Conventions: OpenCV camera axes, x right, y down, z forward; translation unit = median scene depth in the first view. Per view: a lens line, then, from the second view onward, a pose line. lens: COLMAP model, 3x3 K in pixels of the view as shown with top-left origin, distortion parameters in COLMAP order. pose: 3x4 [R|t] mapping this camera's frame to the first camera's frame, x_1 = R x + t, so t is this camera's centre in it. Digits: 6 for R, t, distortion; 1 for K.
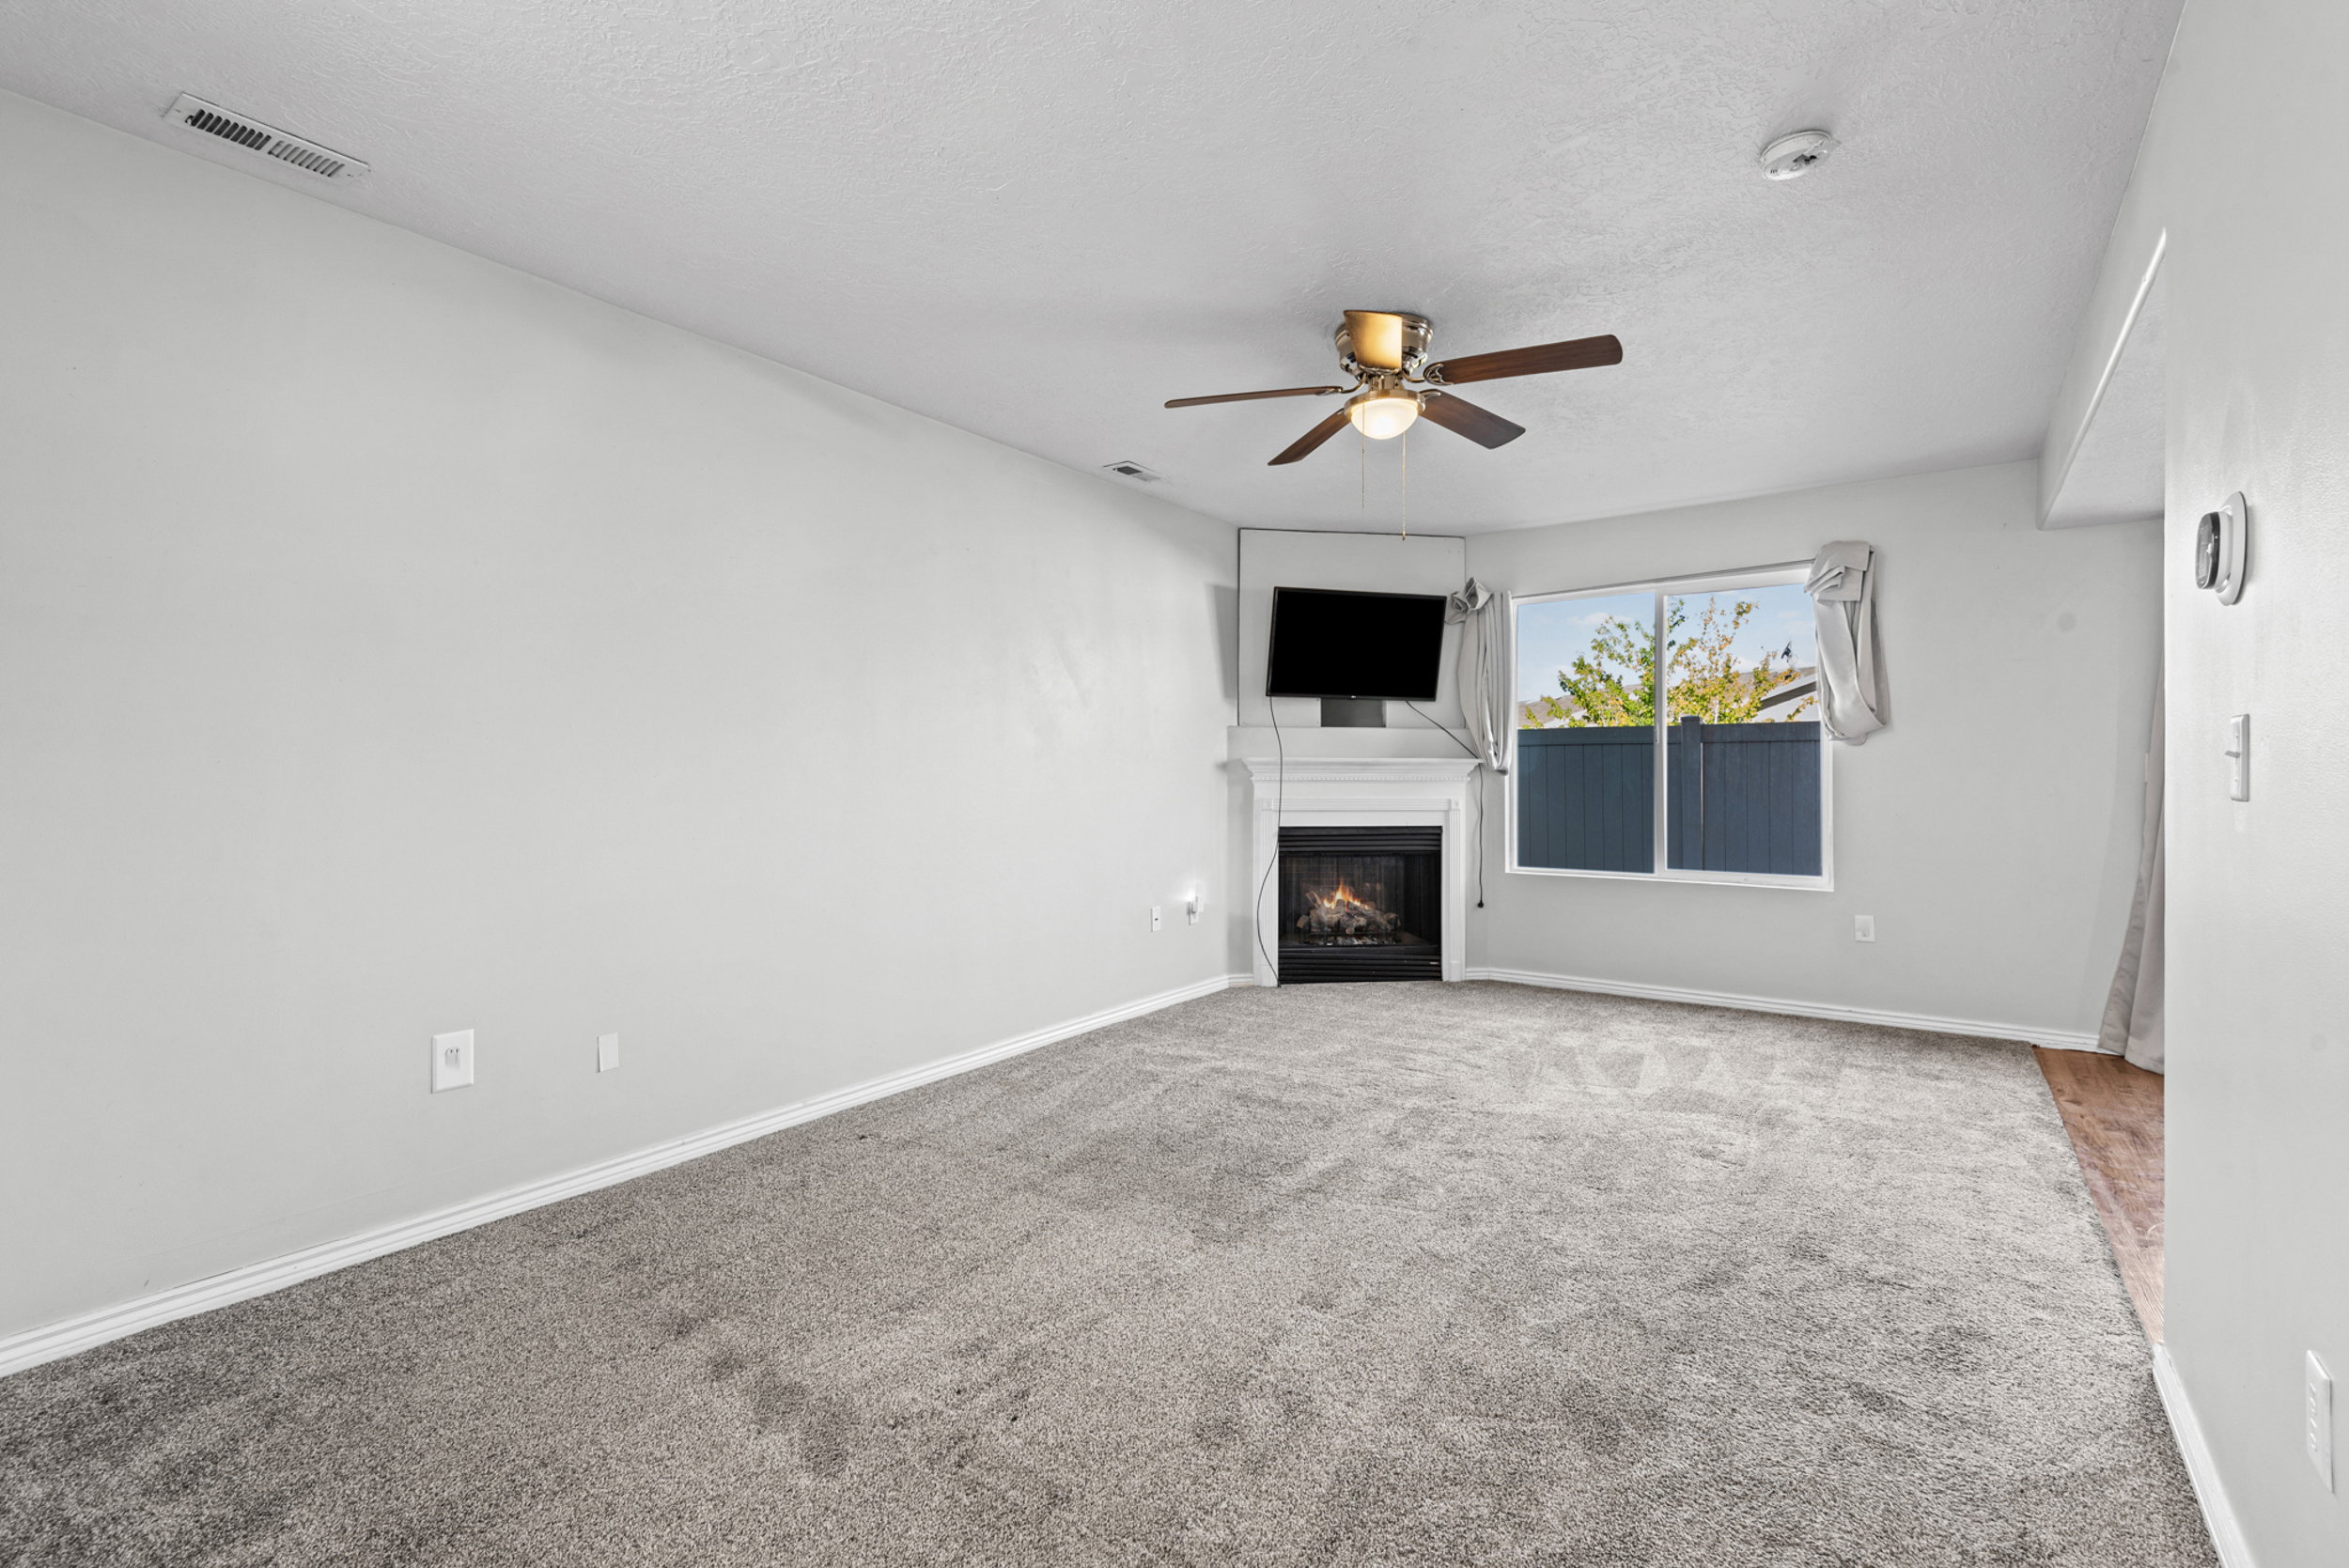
lens RADIAL K [[1023.0, 0, 1174.5], [0, 1023.0, 784.0], [0, 0, 1]] dist [0.043602, -0.036807]
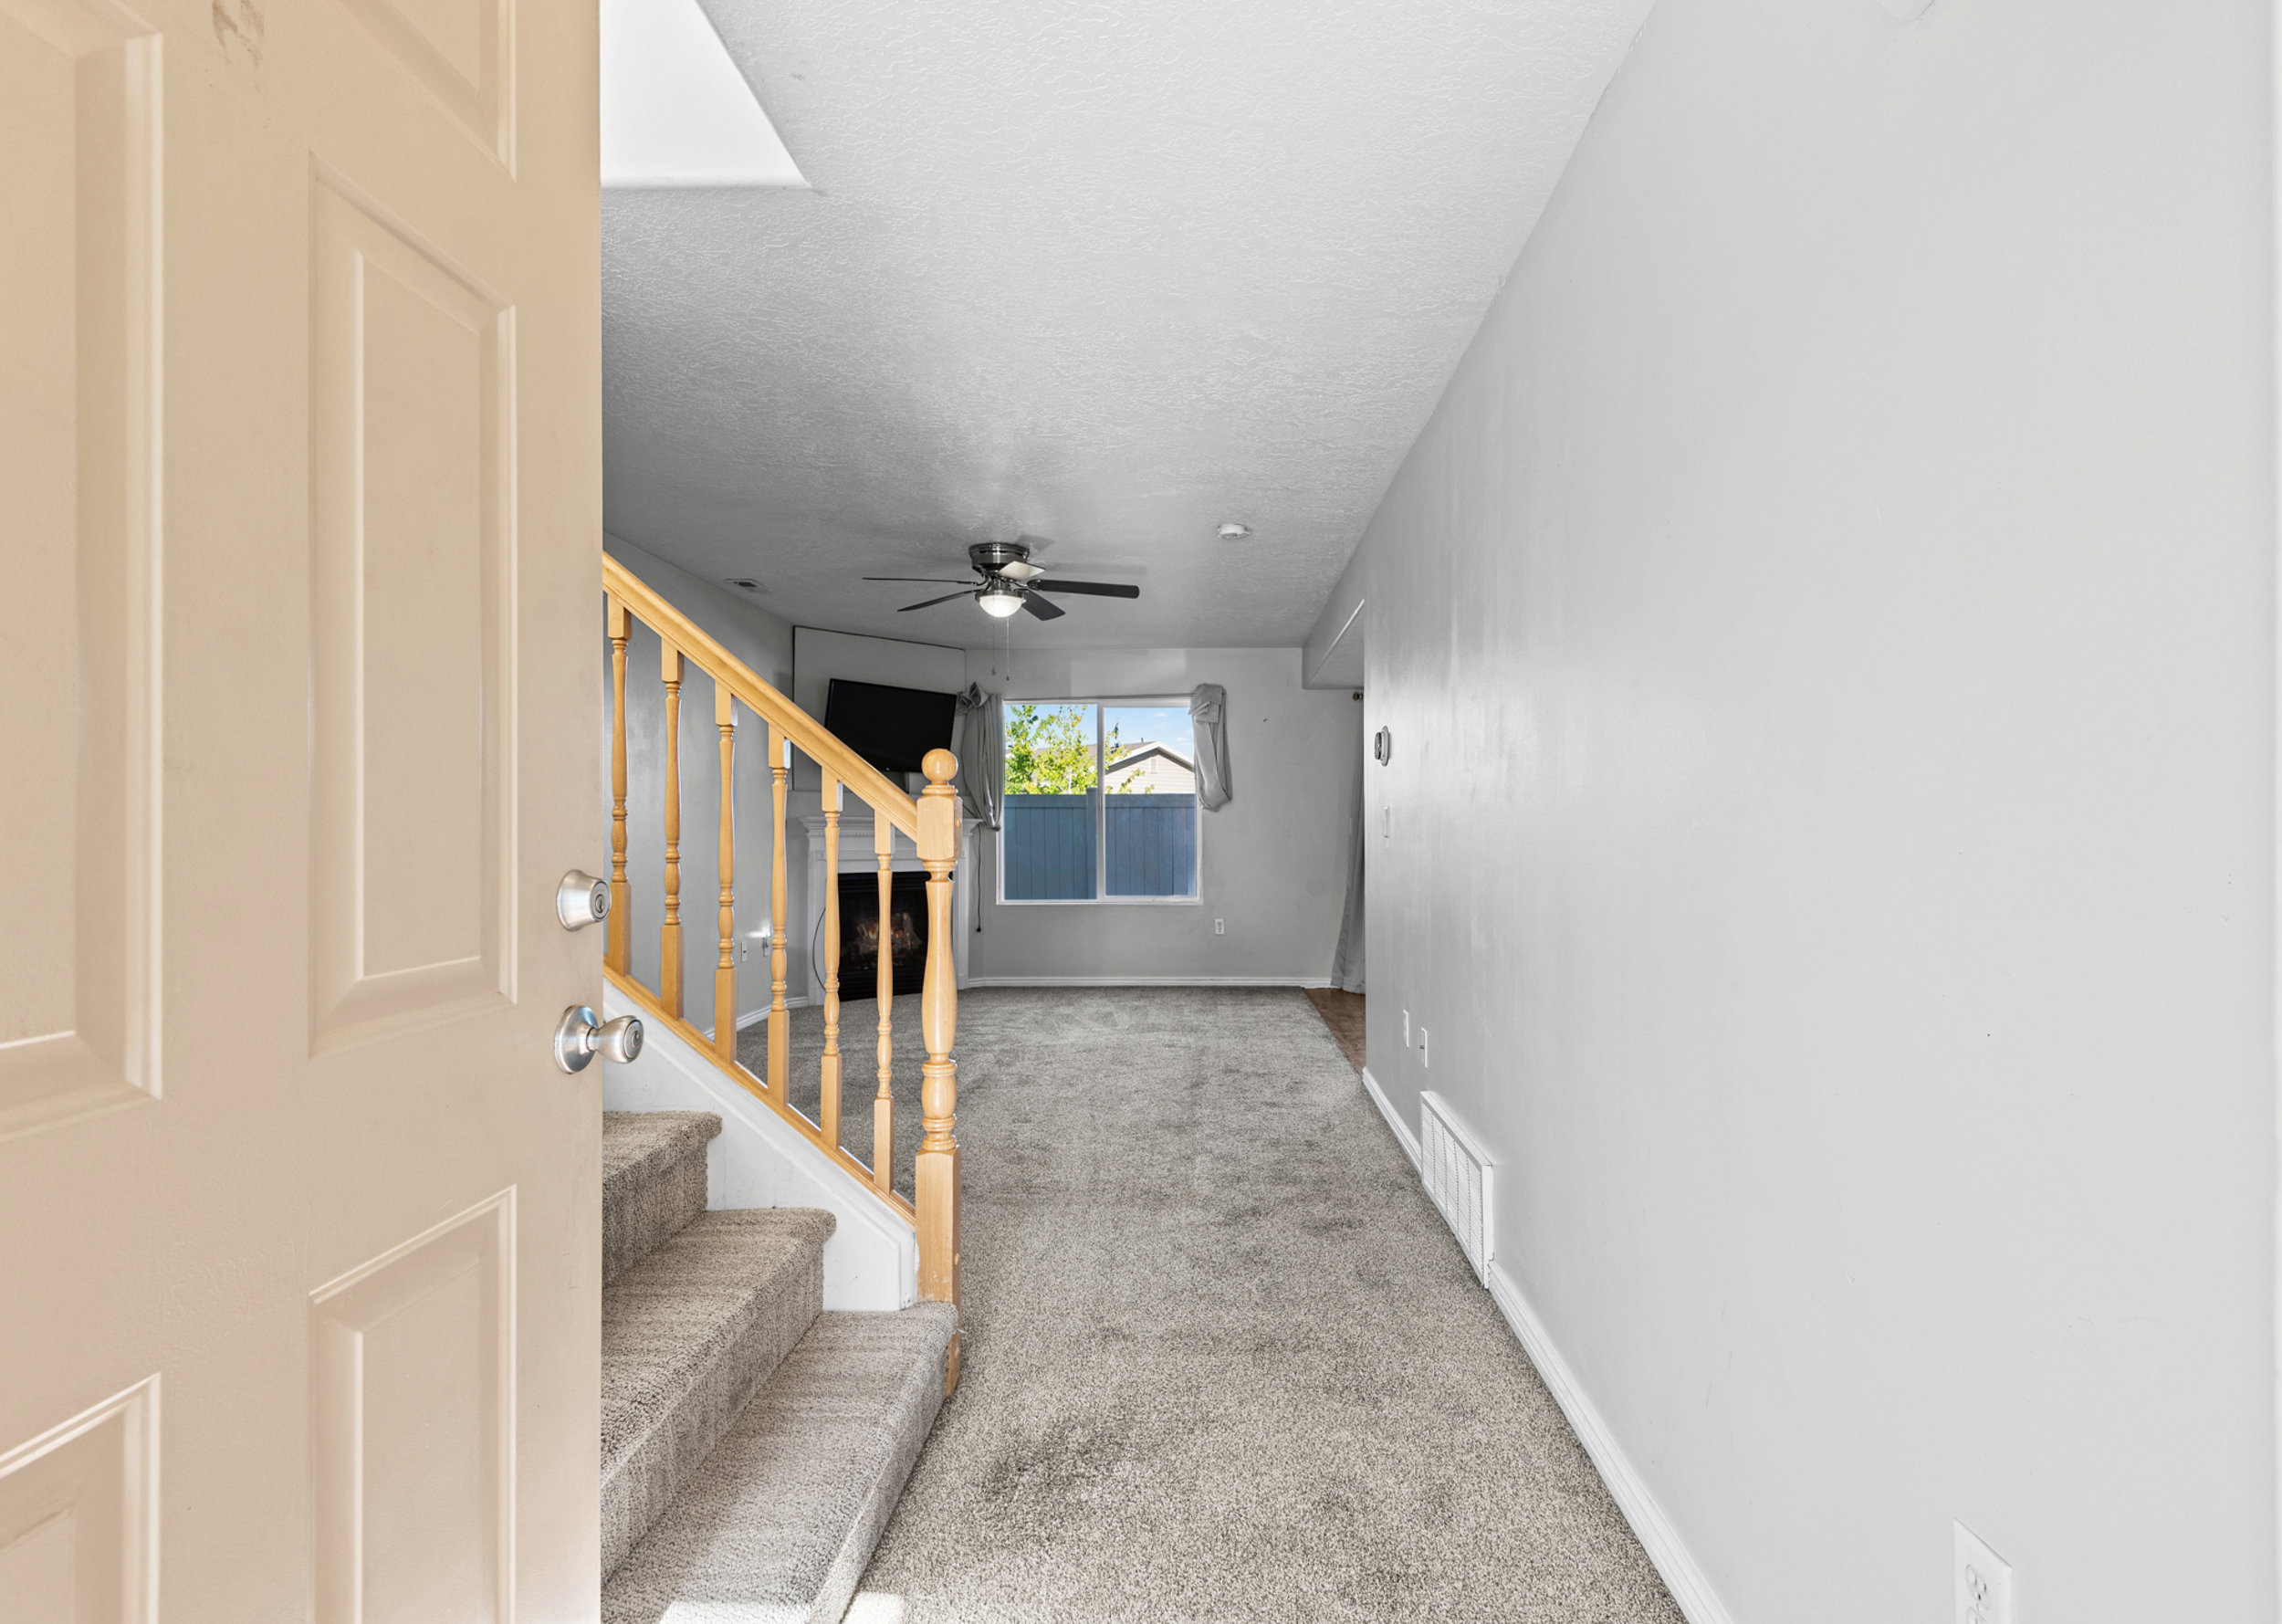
lens RADIAL K [[1091.8, 0, 1141.0], [0, 1091.8, 812.0], [0, 0, 1]] dist [0.000543, 0.000004]
pose [[0.838812, 0.009045, 0.544345, -0.307027], [0.007225, 0.999589, -0.027742, 0.007778], [-0.544373, 0.027203, 0.838402, -0.304279]]
